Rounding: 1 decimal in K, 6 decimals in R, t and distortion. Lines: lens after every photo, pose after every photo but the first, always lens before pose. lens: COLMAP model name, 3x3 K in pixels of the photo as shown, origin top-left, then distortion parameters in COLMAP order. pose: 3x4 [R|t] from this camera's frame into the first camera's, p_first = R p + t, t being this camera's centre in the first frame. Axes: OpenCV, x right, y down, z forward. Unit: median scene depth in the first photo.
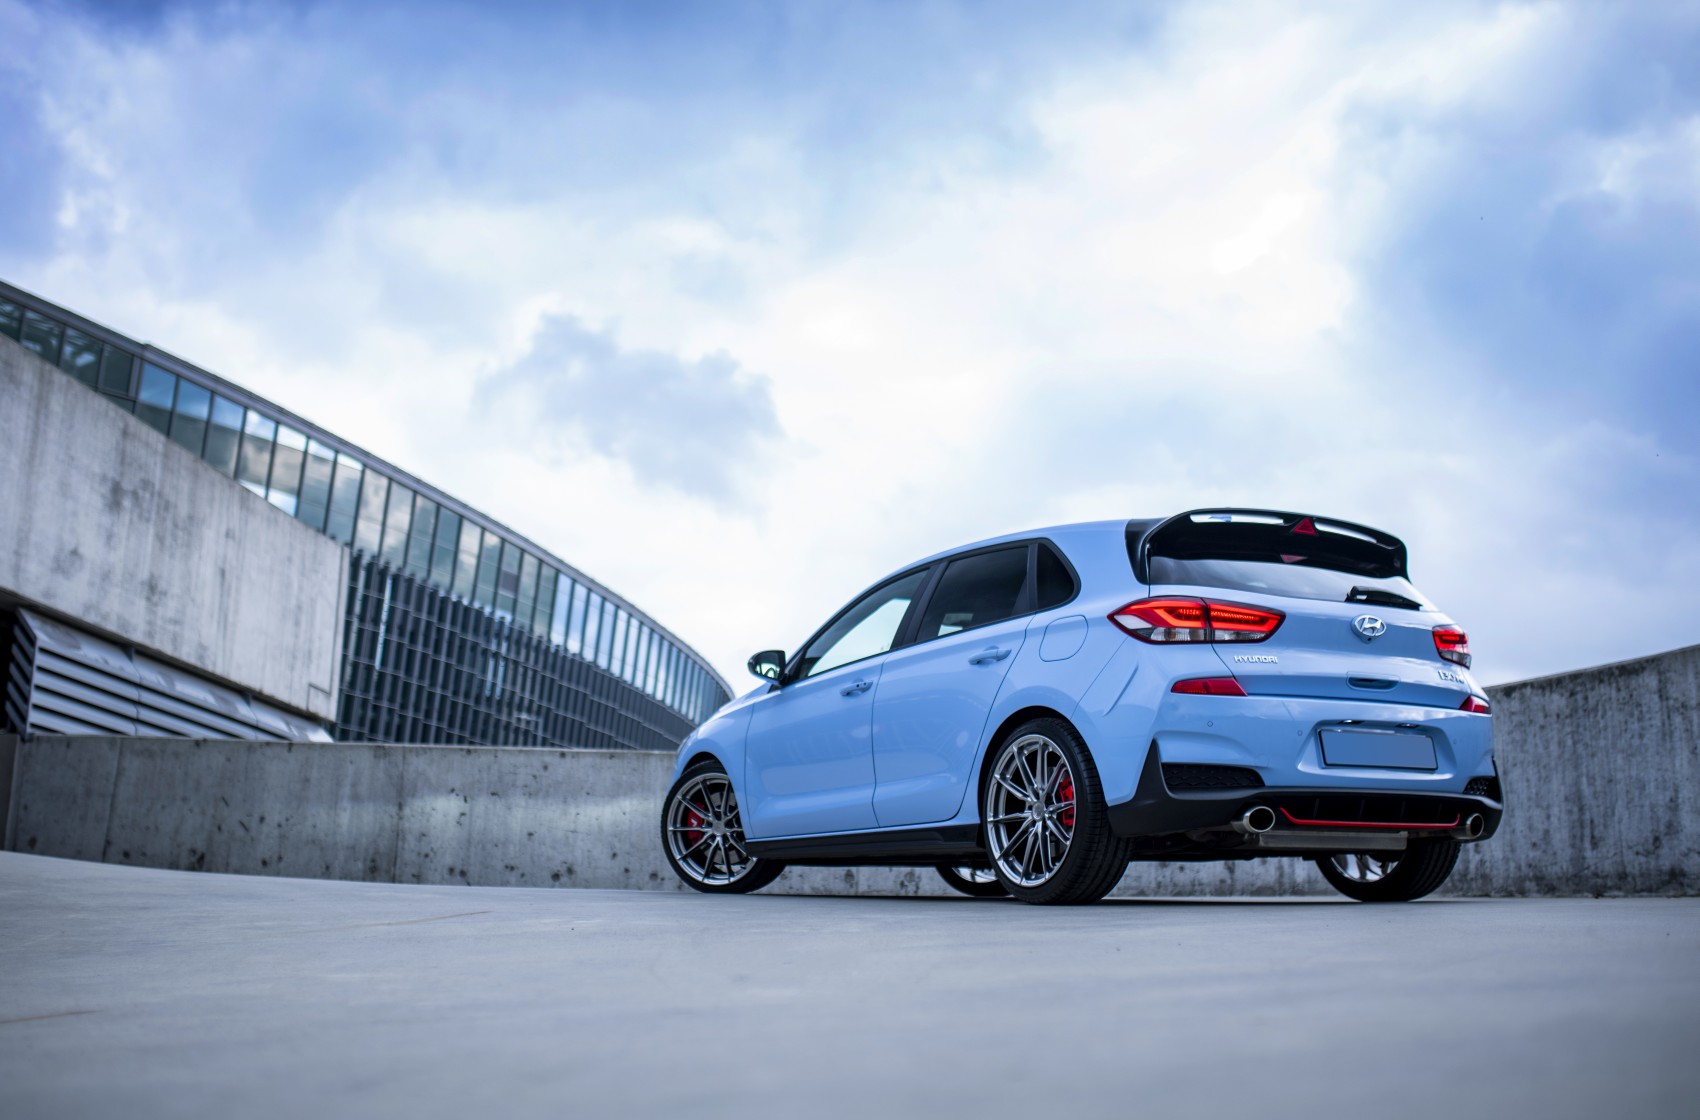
lens RADIAL K [[1748.6, 0, 850.0], [0, 1748.6, 560.0], [0, 0, 1]] dist [-0.075687, 0.137137]
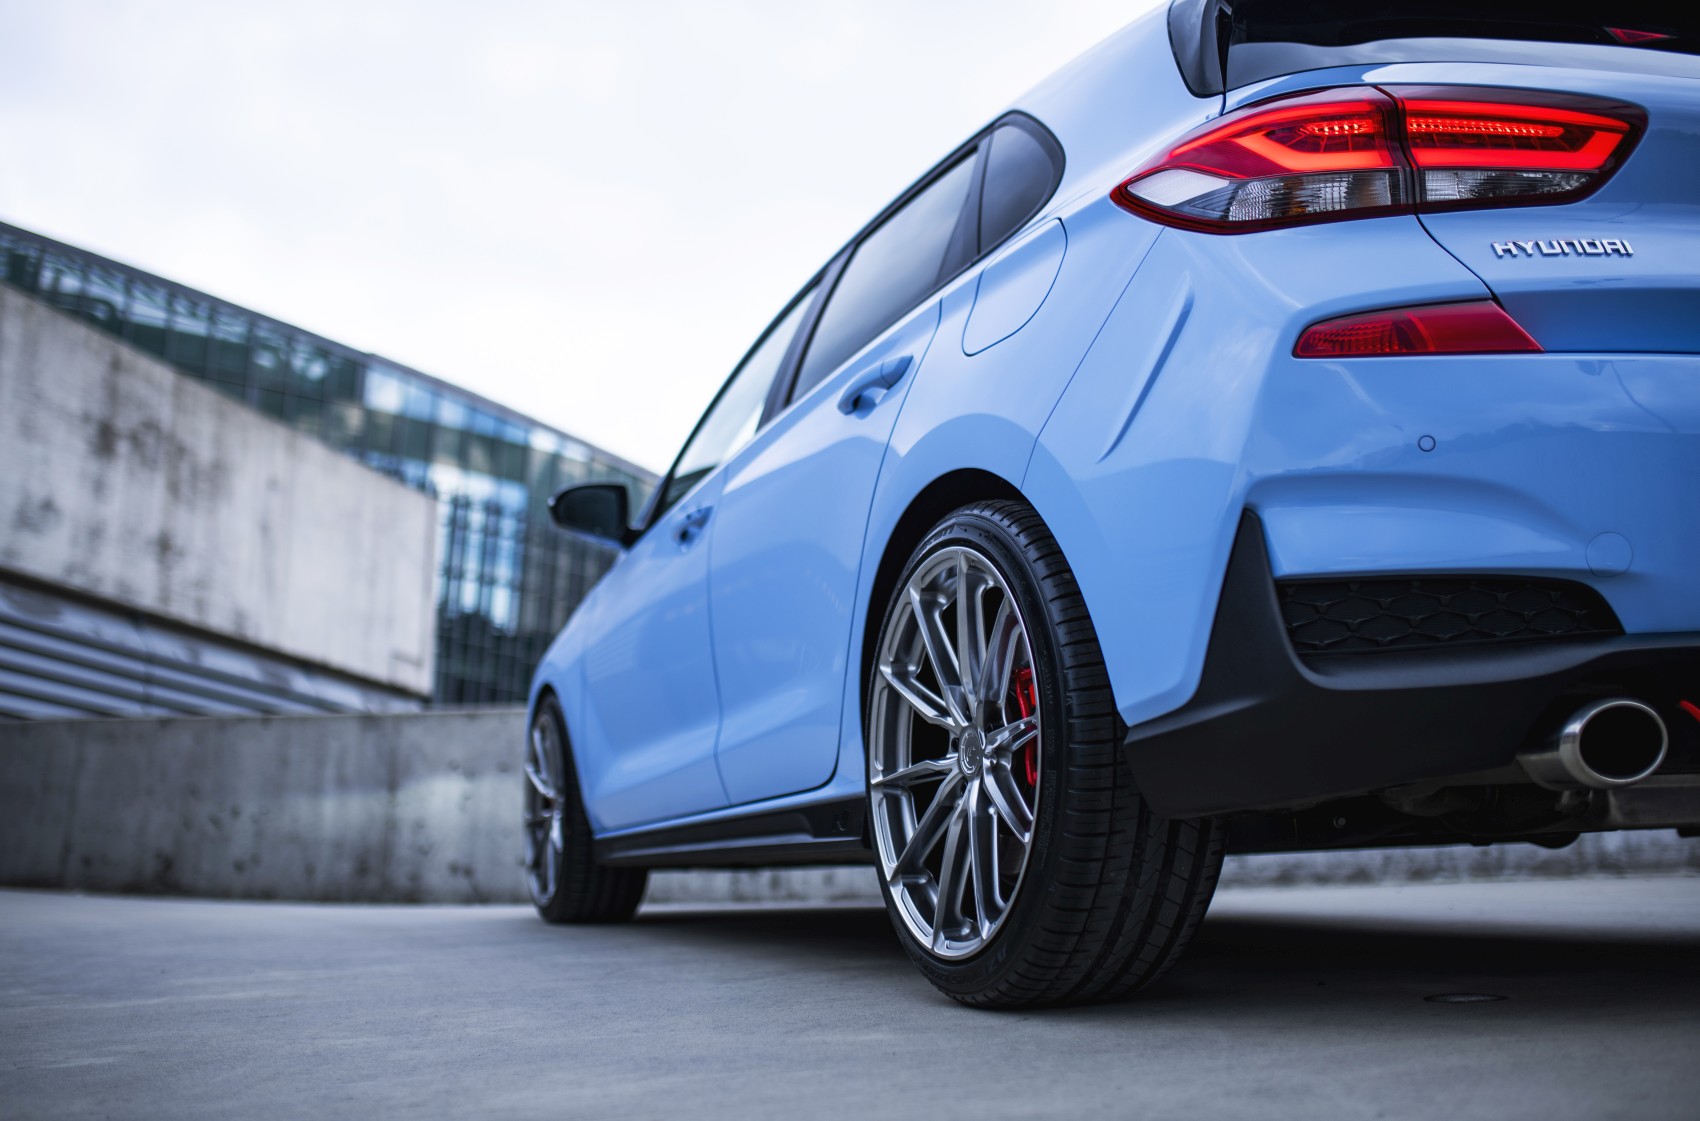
lens RADIAL K [[1650.8, 0, 851.9], [0, 1650.8, 553.9], [0, 0, 1]] dist [-0.071263, 0.115968]
pose [[0.986866, -0.063357, -0.148597, 0.132599], [0.064816, 0.997885, 0.004992, 0.094737], [0.147967, -0.014558, 0.988885, 0.623885]]
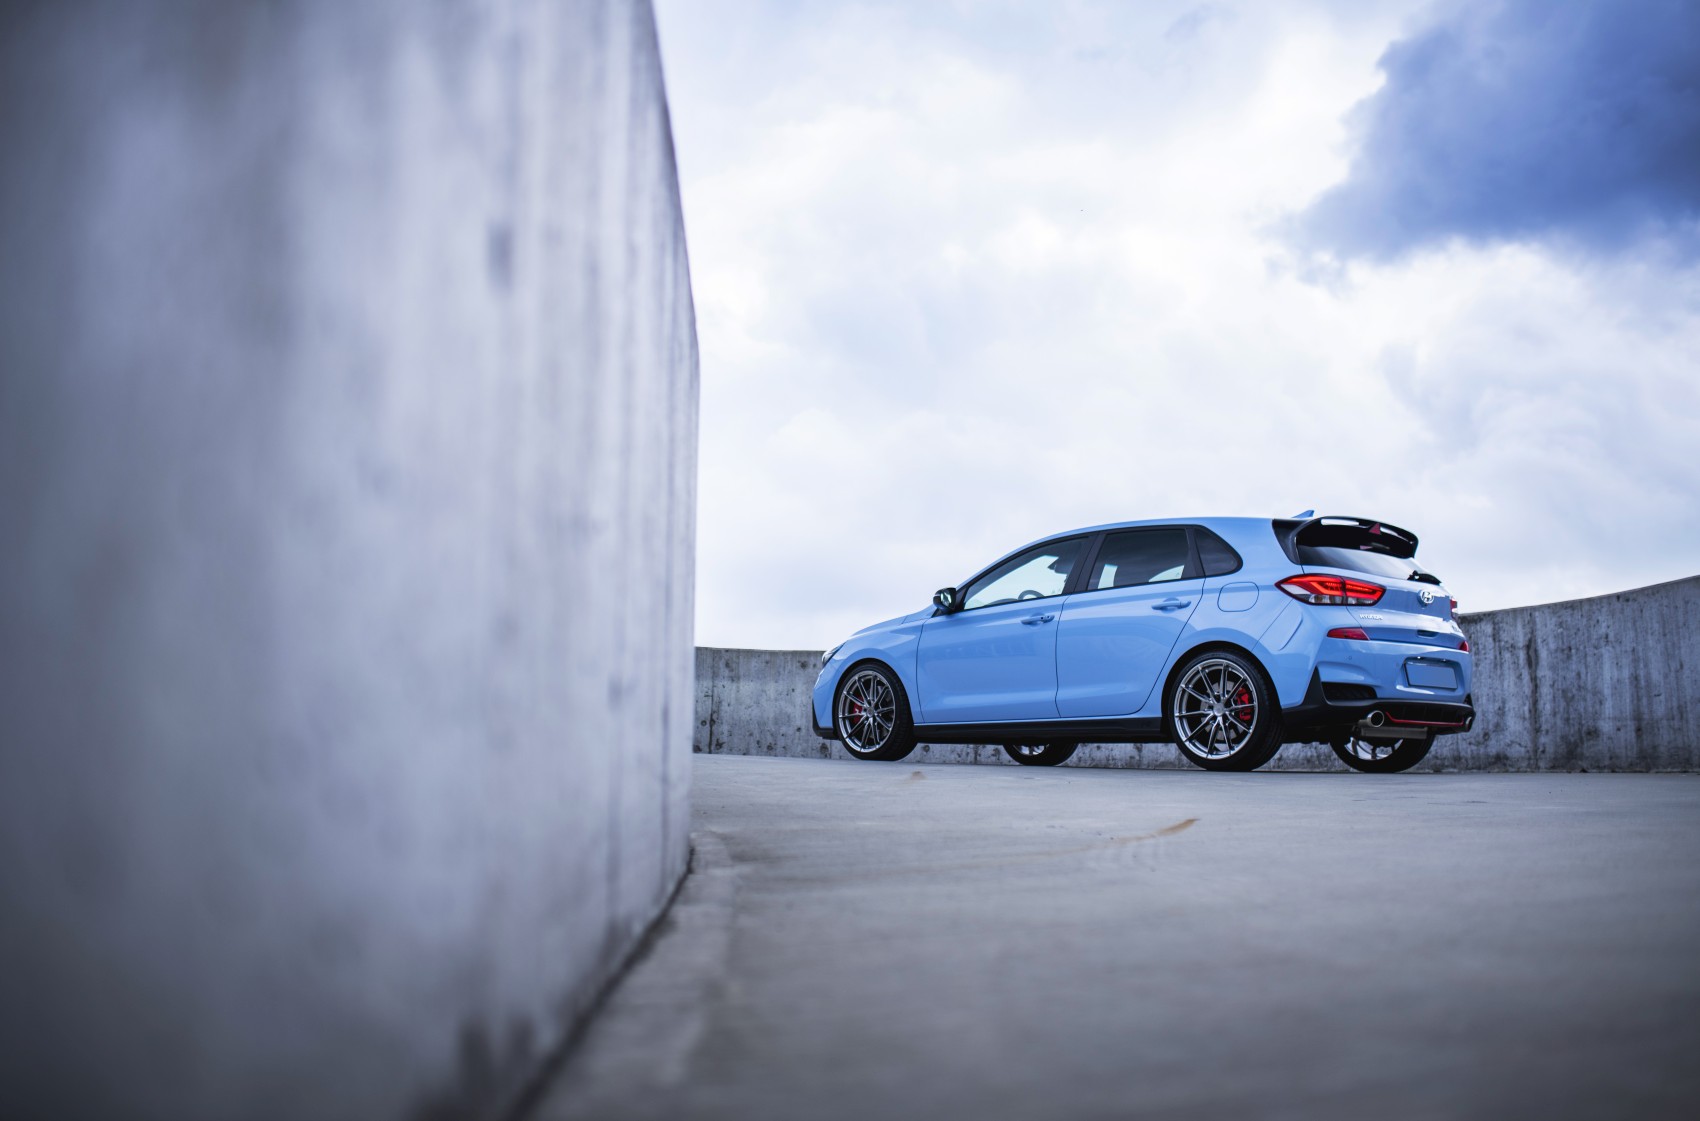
lens RADIAL K [[1638.0, 0, 858.1], [0, 1638.0, 565.0], [0, 0, 1]] dist [-0.027767, 0.024868]
pose [[0.966910, 0.040859, 0.251824, -0.532864], [-0.056961, 0.996749, 0.056985, -0.042714], [-0.248677, -0.069443, 0.966094, -0.273063]]
